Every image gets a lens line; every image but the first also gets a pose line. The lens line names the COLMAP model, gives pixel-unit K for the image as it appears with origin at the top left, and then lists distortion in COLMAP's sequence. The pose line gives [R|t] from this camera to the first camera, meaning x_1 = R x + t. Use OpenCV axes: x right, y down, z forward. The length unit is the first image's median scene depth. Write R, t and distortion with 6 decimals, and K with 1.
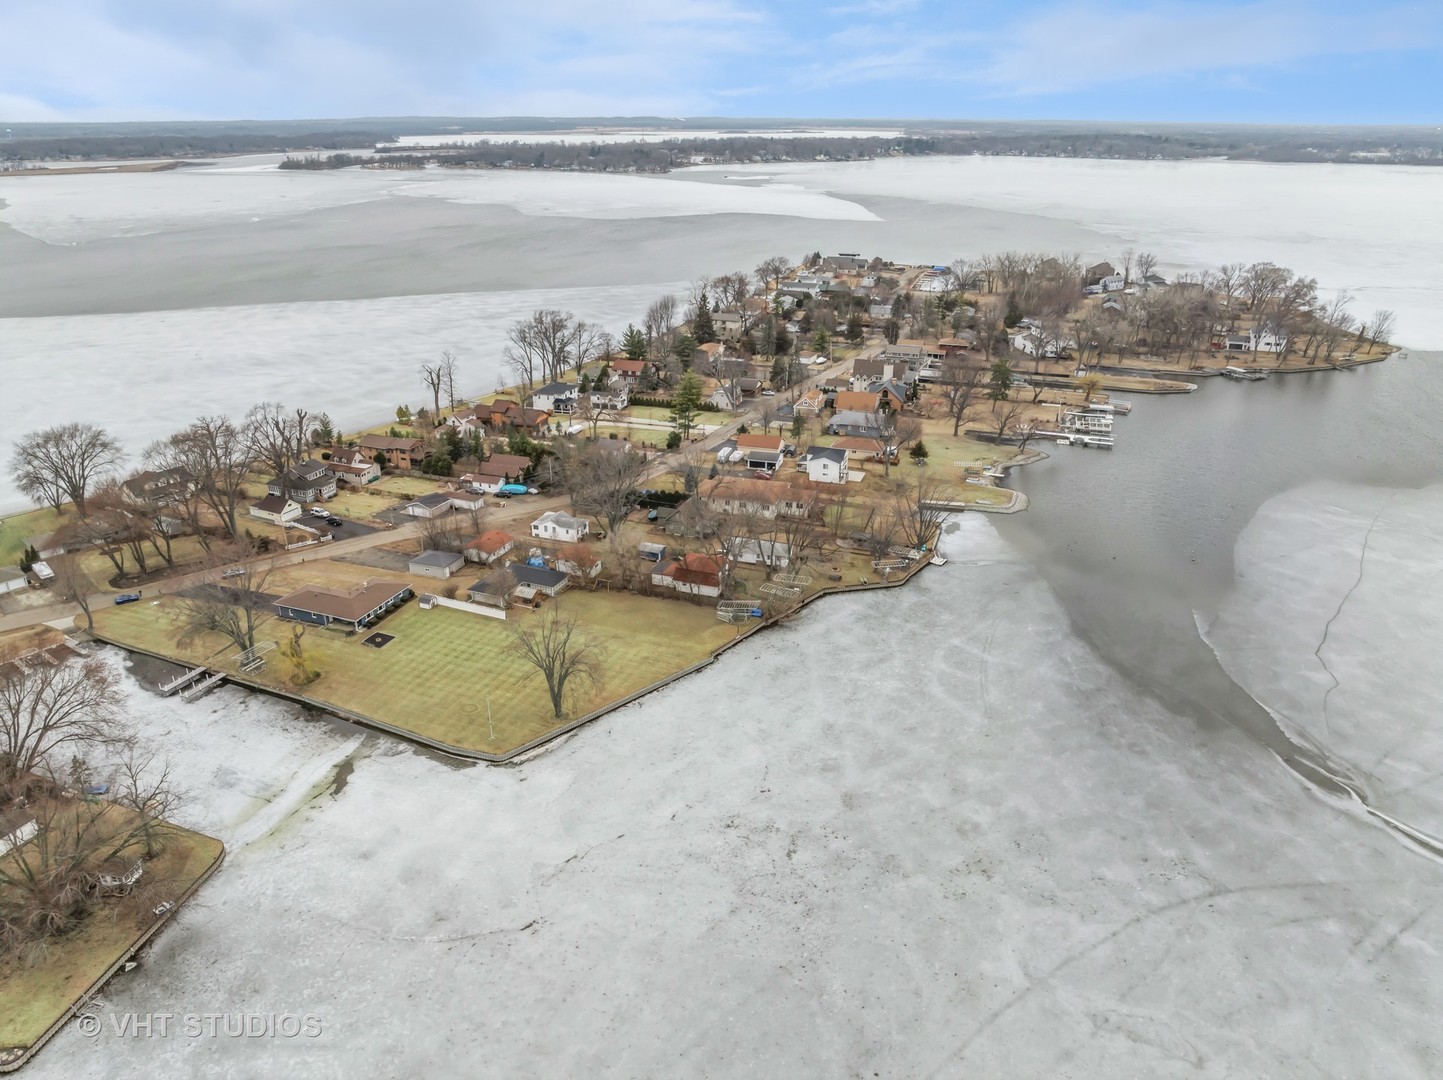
lens RADIAL K [[1011.0, 0, 720.8], [0, 1011.0, 539.6], [0, 0, 1]] dist [-0.042808, 0.014141]
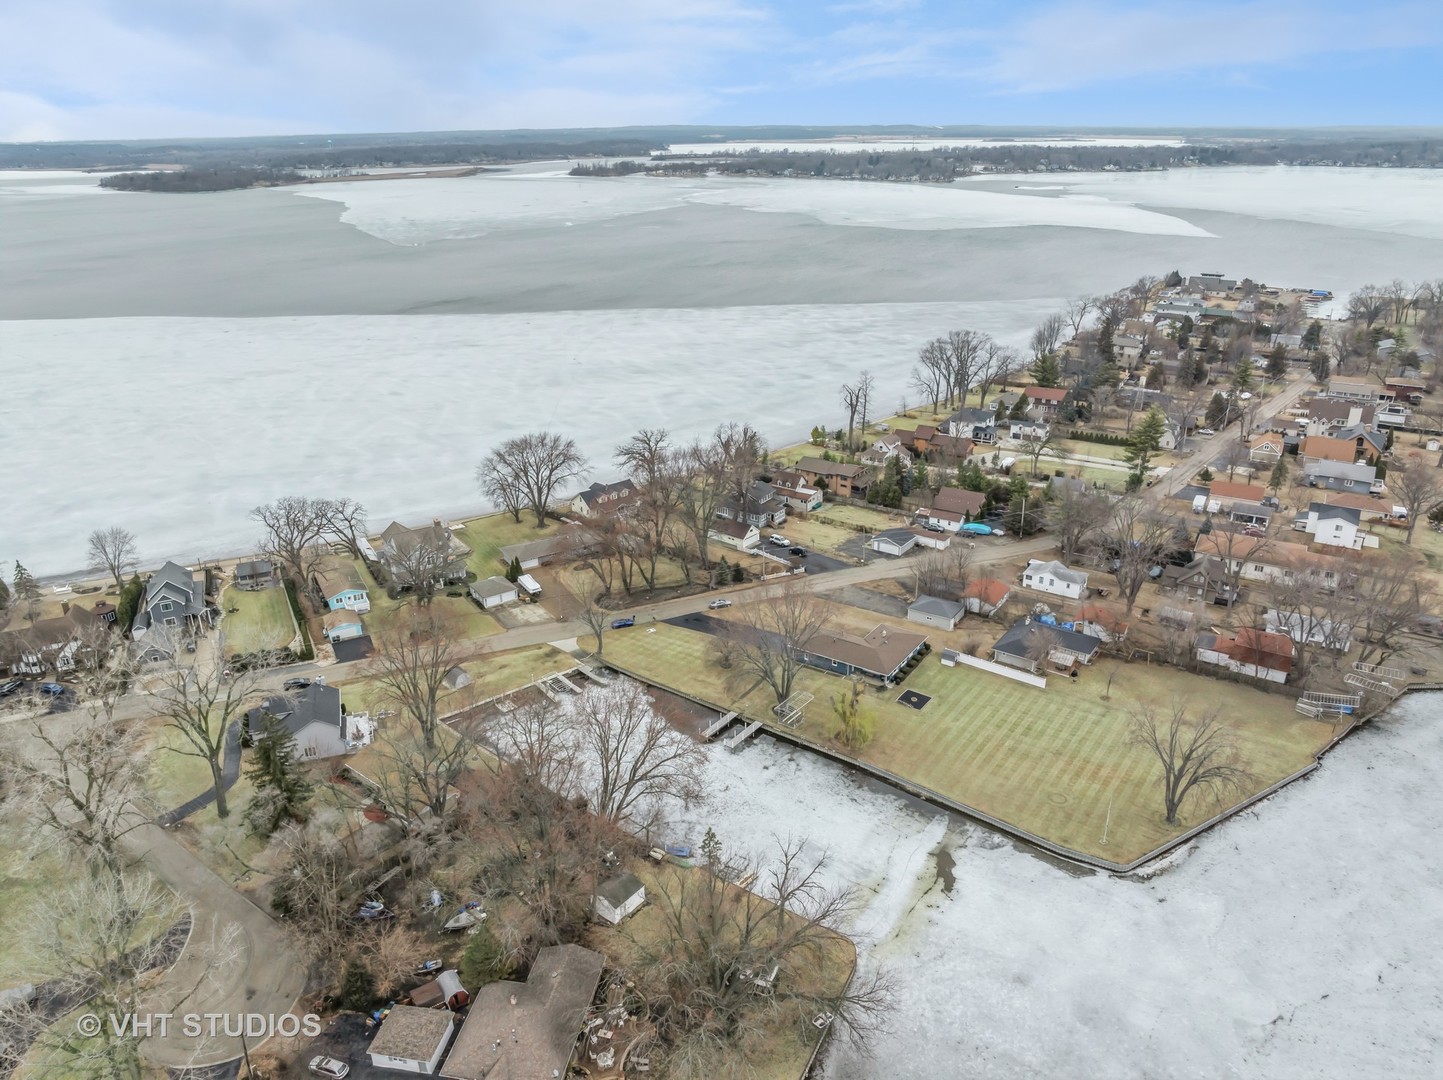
lens RADIAL K [[1011.0, 0, 720.6], [0, 1011.0, 542.6], [0, 0, 1]] dist [-0.042808, 0.014141]
pose [[0.974557, 0.075658, -0.210986, -0.229742], [-0.076619, 0.997054, 0.003627, -0.022043], [0.210639, 0.012631, 0.977482, 0.050155]]
